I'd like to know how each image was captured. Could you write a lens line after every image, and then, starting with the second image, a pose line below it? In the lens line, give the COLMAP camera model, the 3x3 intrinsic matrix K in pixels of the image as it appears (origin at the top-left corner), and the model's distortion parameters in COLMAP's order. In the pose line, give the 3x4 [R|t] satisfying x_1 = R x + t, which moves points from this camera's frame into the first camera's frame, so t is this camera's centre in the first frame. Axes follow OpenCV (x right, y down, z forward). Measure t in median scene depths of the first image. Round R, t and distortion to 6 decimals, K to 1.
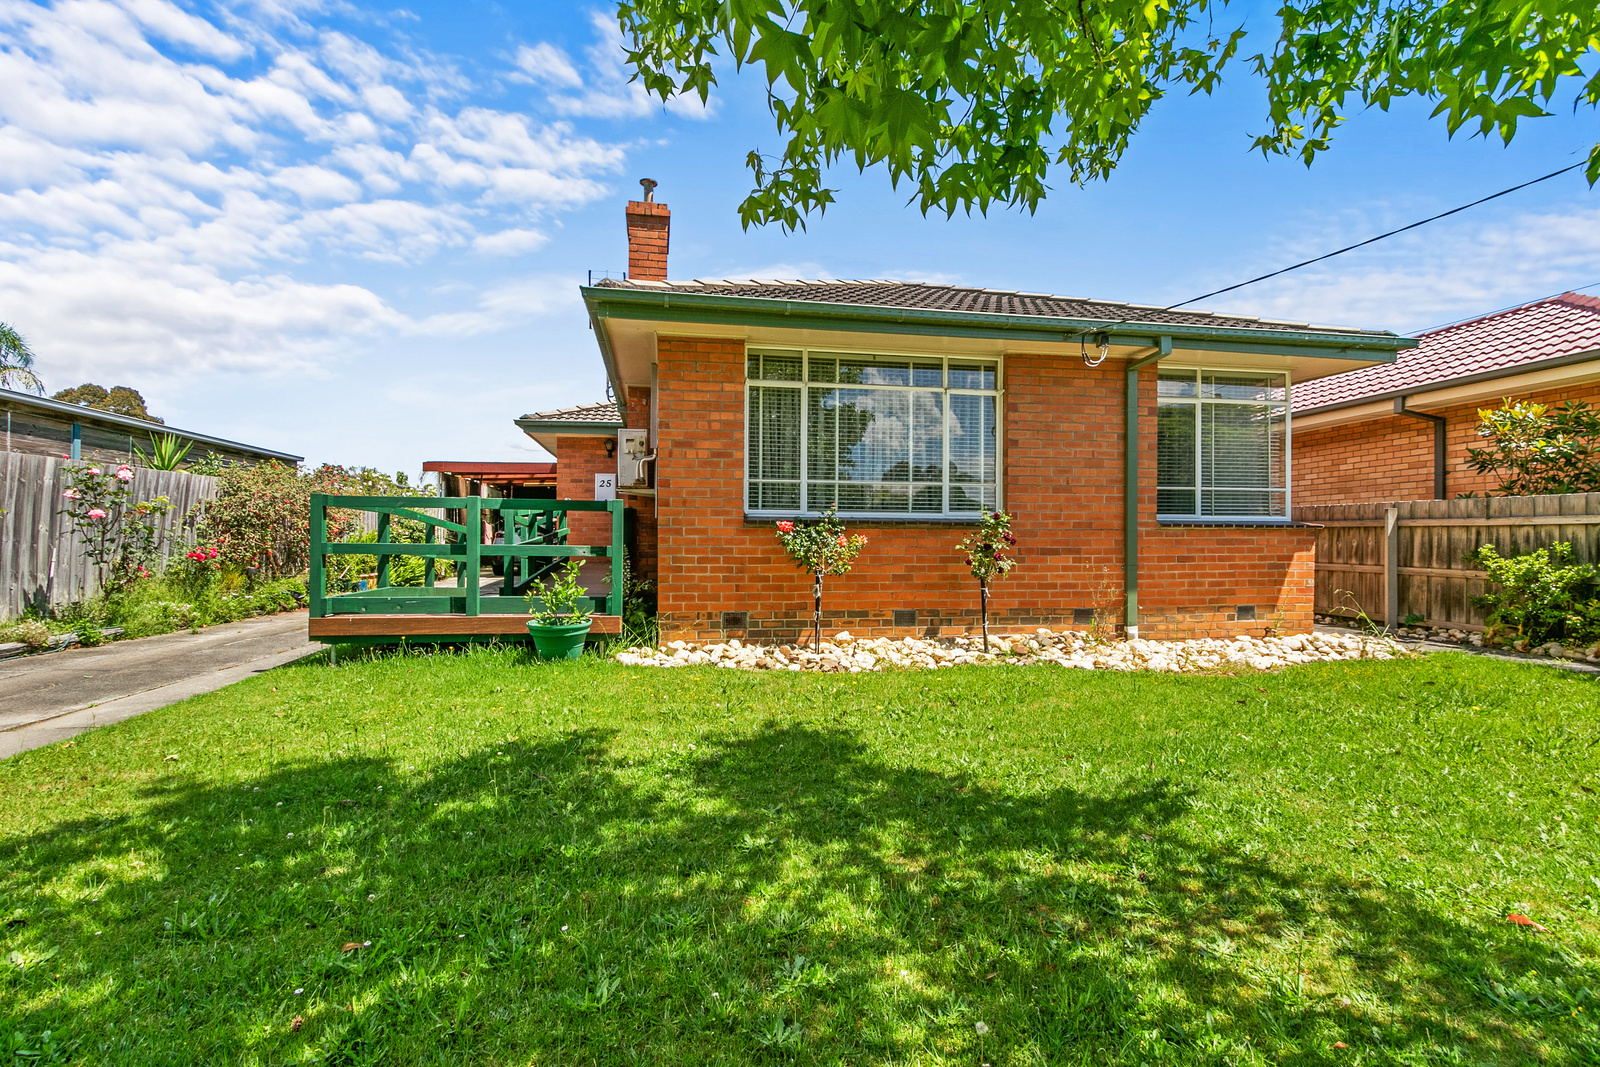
lens RADIAL K [[722.6, 0, 784.6], [0, 722.6, 541.3], [0, 0, 1]] dist [0.009538, -0.006515]
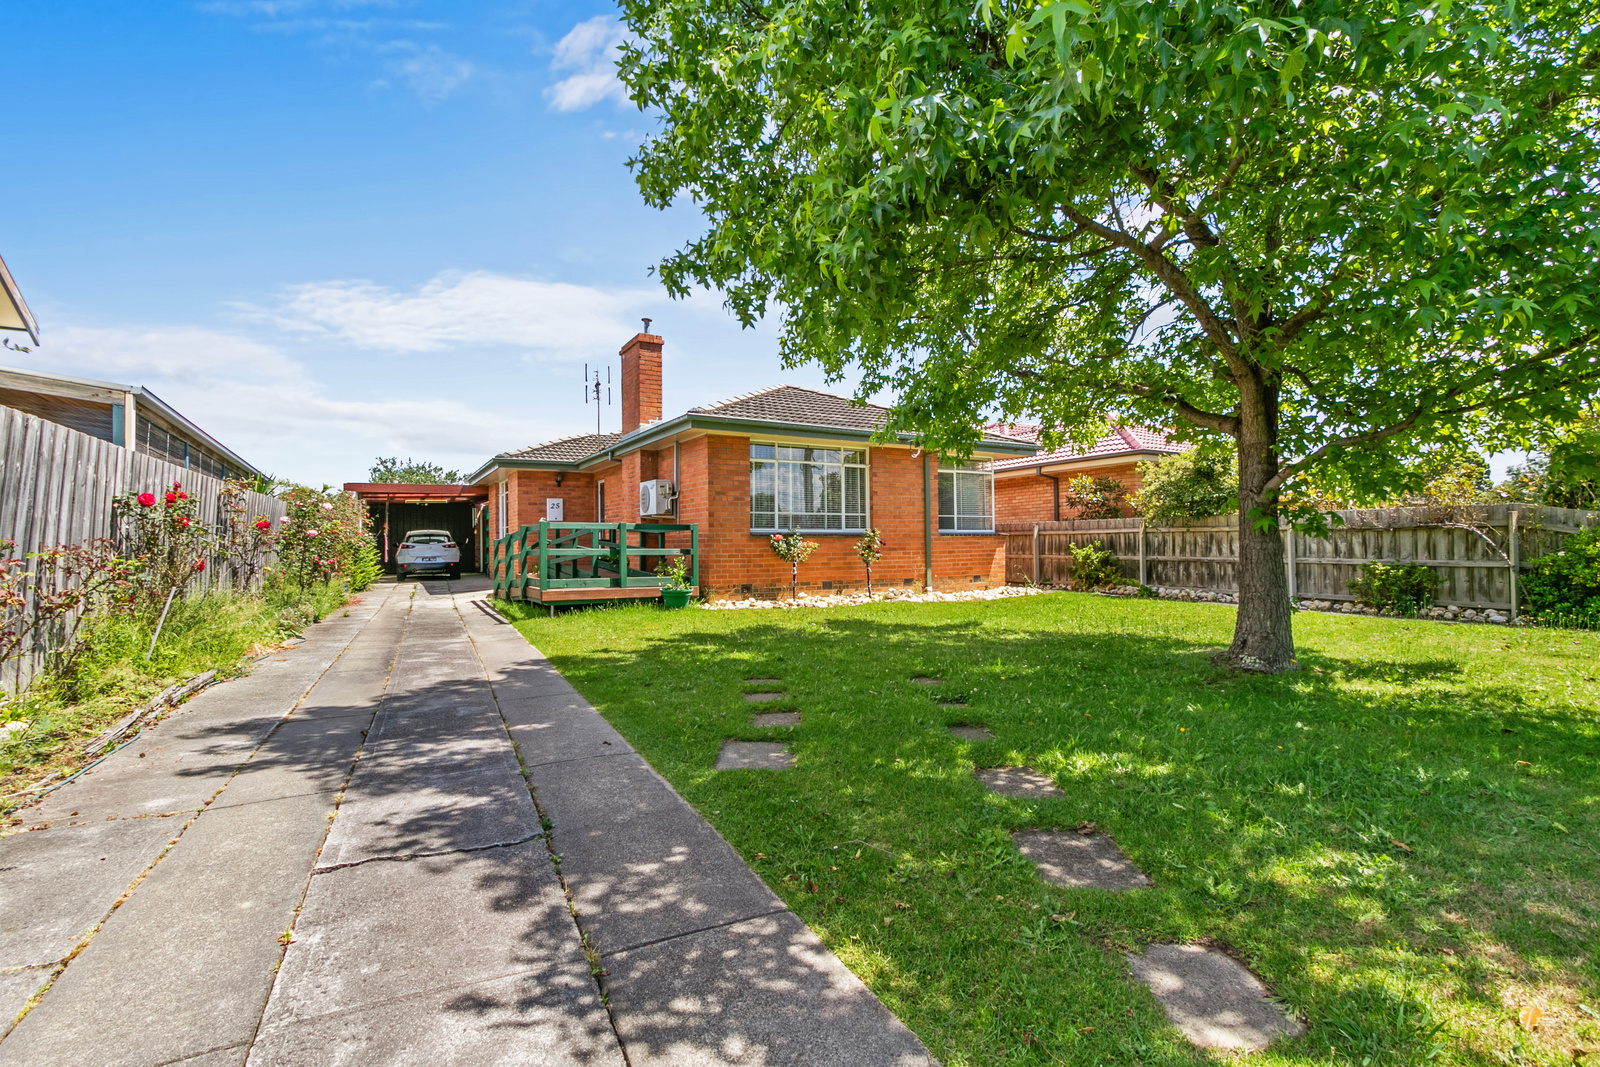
lens RADIAL K [[722.6, 0, 784.6], [0, 722.6, 541.3], [0, 0, 1]] dist [0.009538, -0.006515]
pose [[0.936539, -0.011443, 0.350376, -0.572377], [0.015686, 0.999834, -0.009274, 0.006677], [-0.350212, 0.014182, 0.936563, -0.699322]]
